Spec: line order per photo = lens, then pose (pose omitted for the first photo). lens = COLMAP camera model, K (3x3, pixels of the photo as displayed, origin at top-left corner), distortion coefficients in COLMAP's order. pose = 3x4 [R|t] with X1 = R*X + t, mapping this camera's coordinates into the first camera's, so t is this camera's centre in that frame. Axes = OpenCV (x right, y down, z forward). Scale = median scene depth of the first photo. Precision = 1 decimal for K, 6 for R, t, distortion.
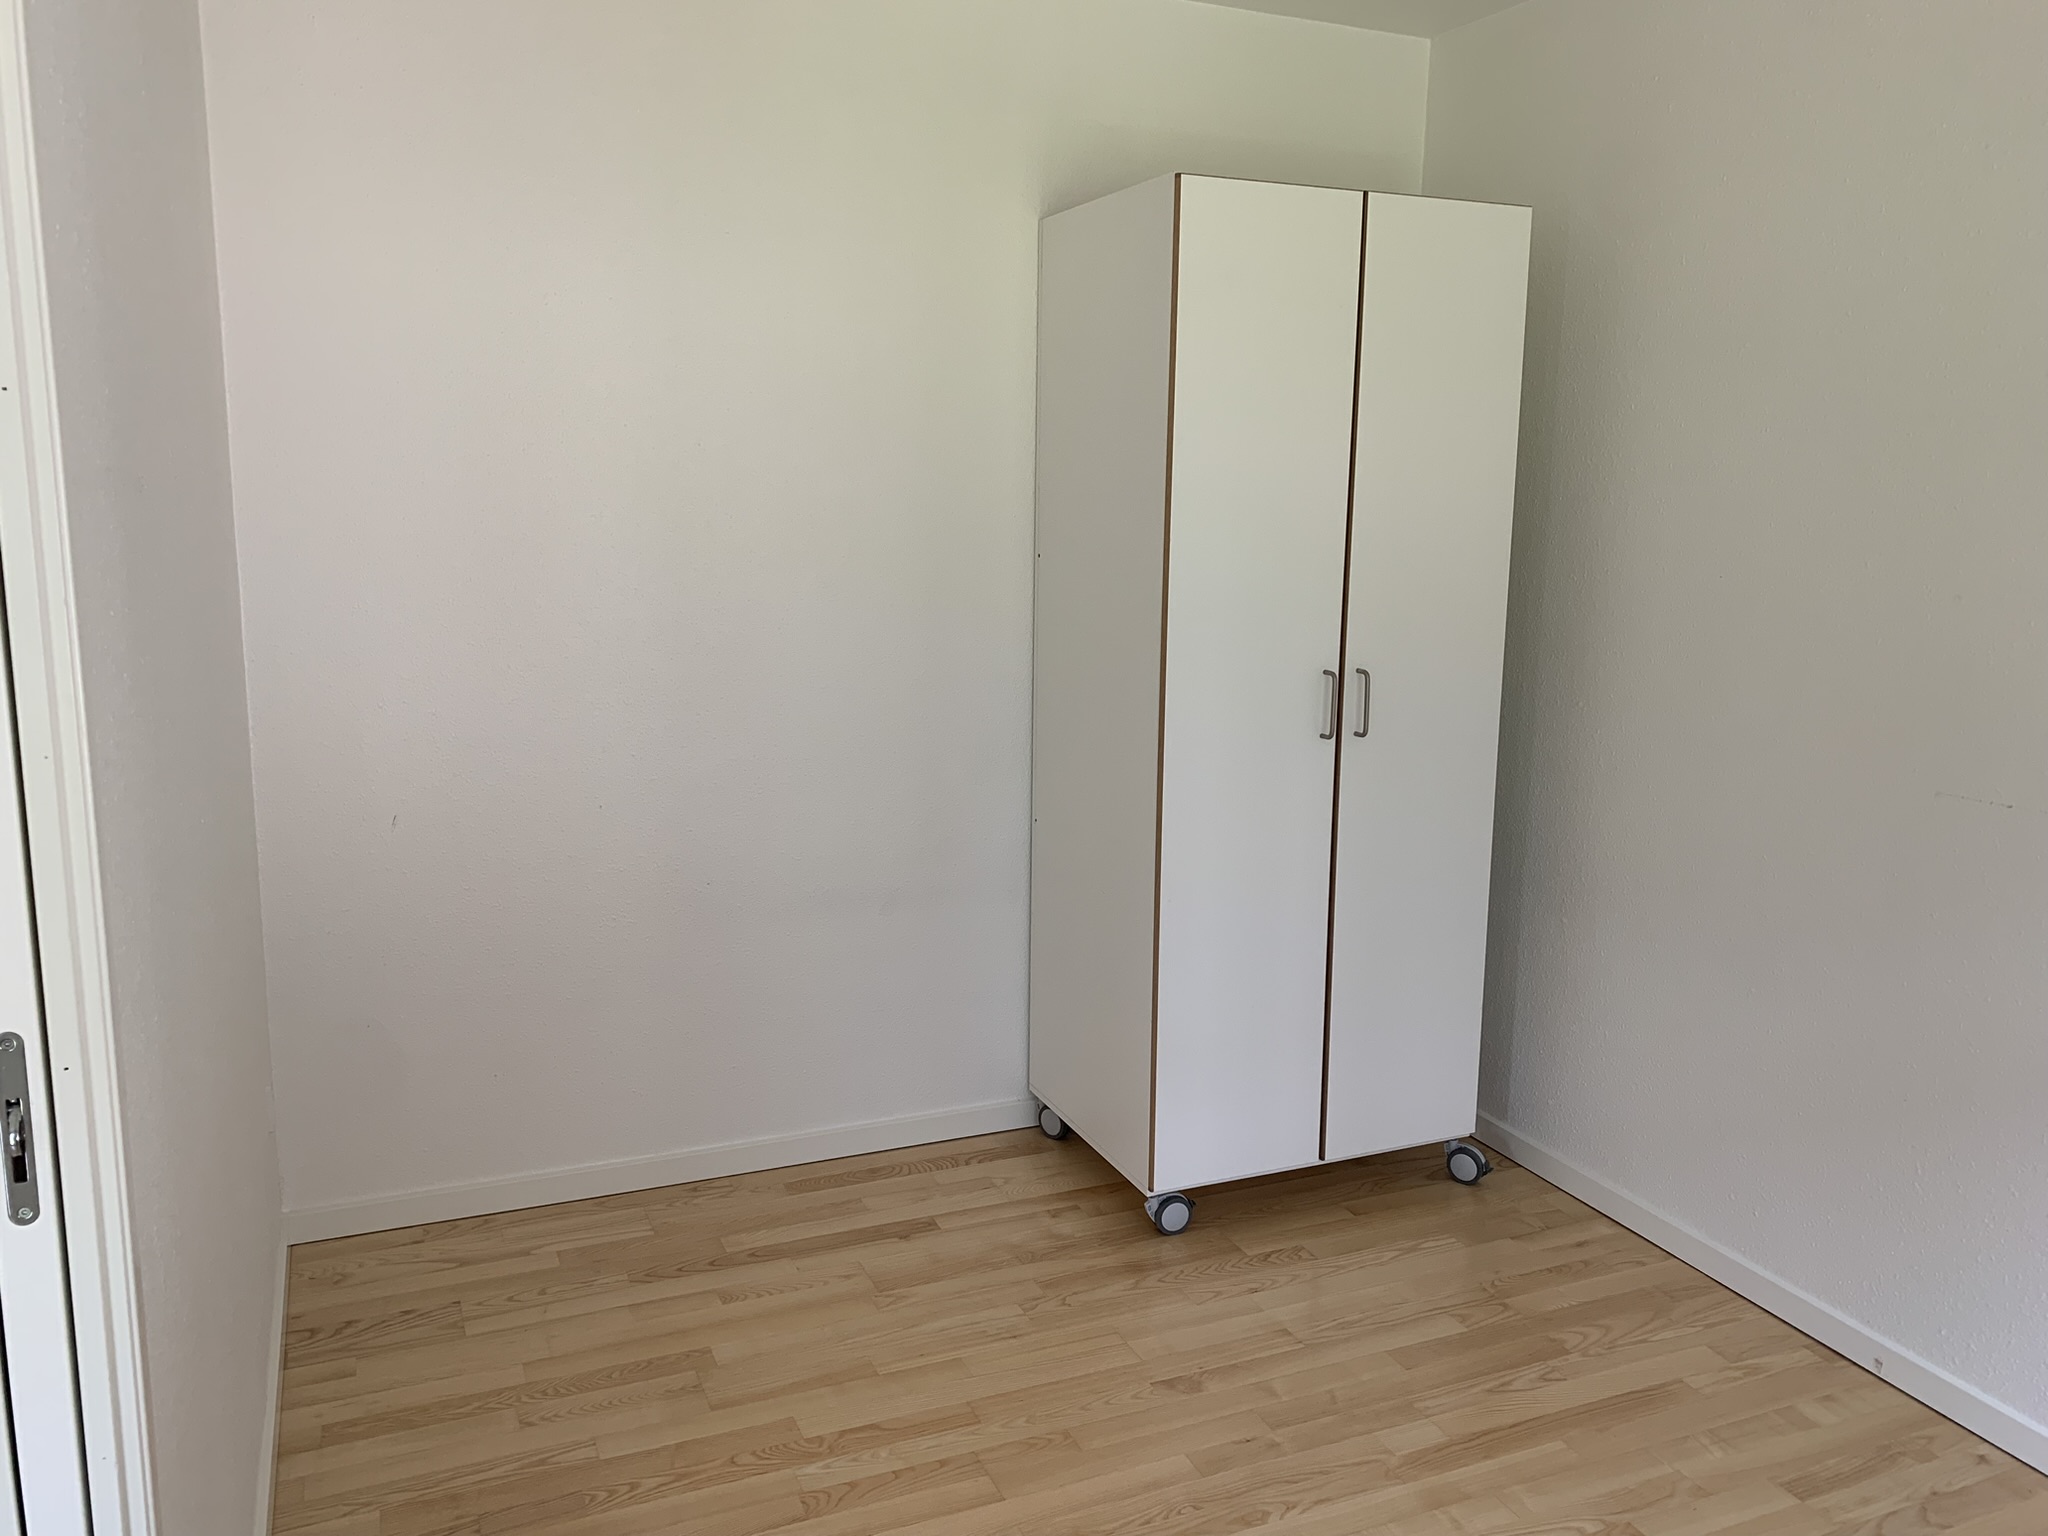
lens RADIAL K [[1584.4, 0, 1014.6], [0, 1584.4, 756.2], [0, 0, 1]] dist [0.079798, -0.134896]
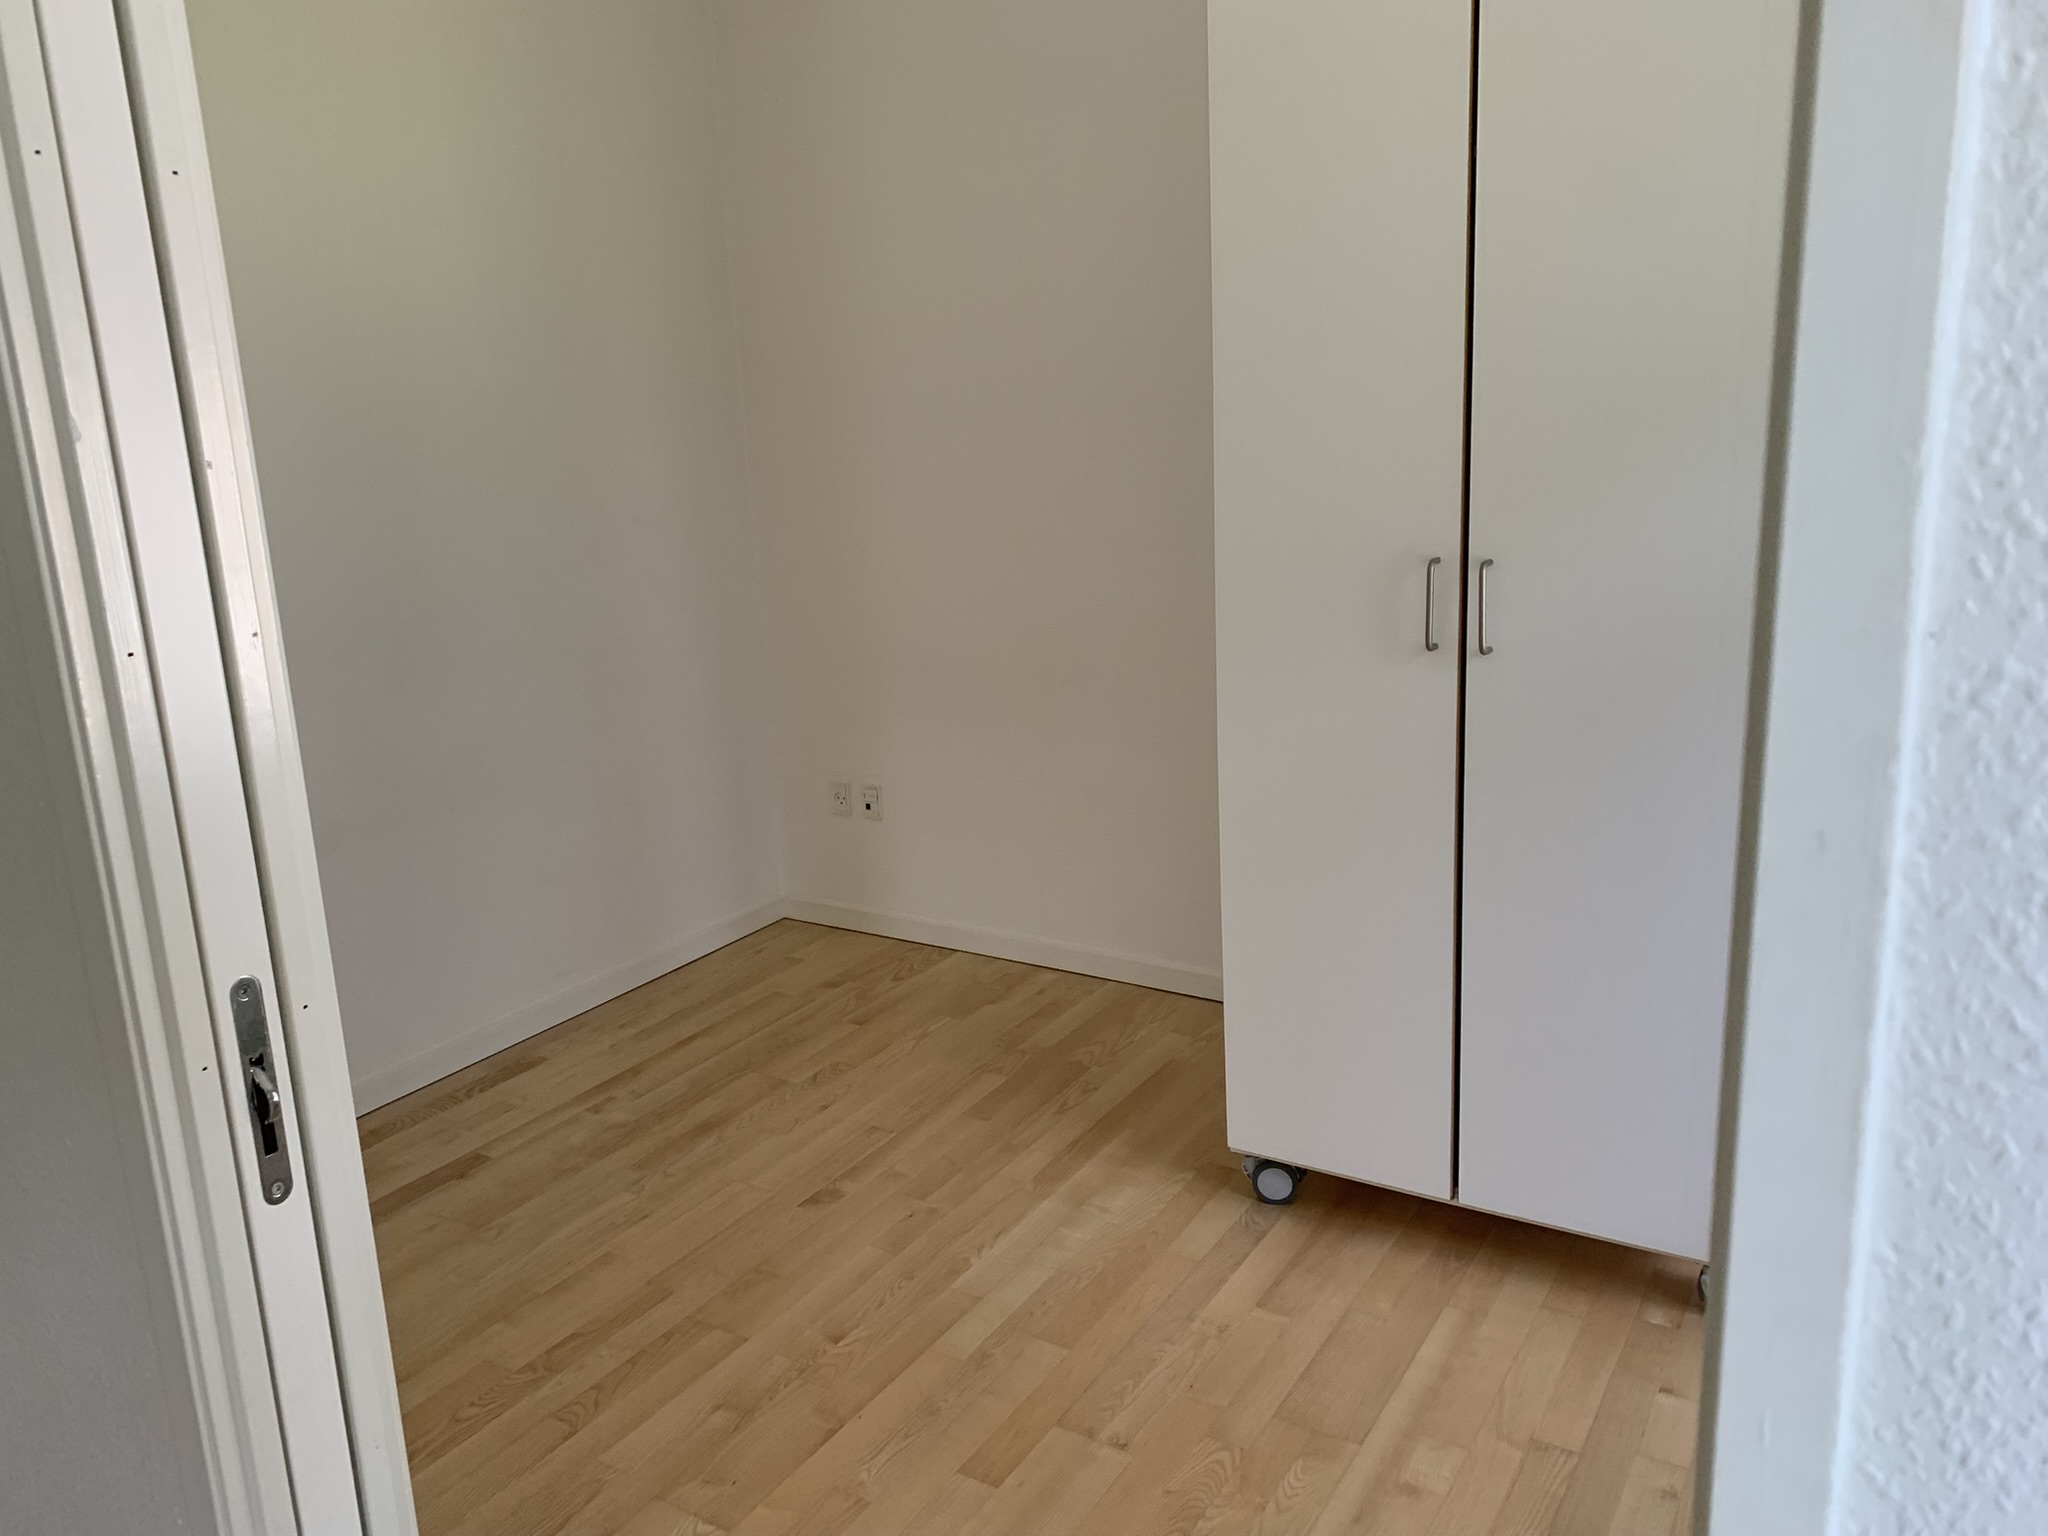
lens RADIAL K [[1584.4, 0, 1014.6], [0, 1584.4, 756.2], [0, 0, 1]] dist [0.079798, -0.134896]
pose [[0.827146, -0.187747, 0.529698, -0.296916], [0.157588, 0.982217, 0.102058, 0.016624], [-0.539440, -0.000943, 0.842024, 0.038517]]
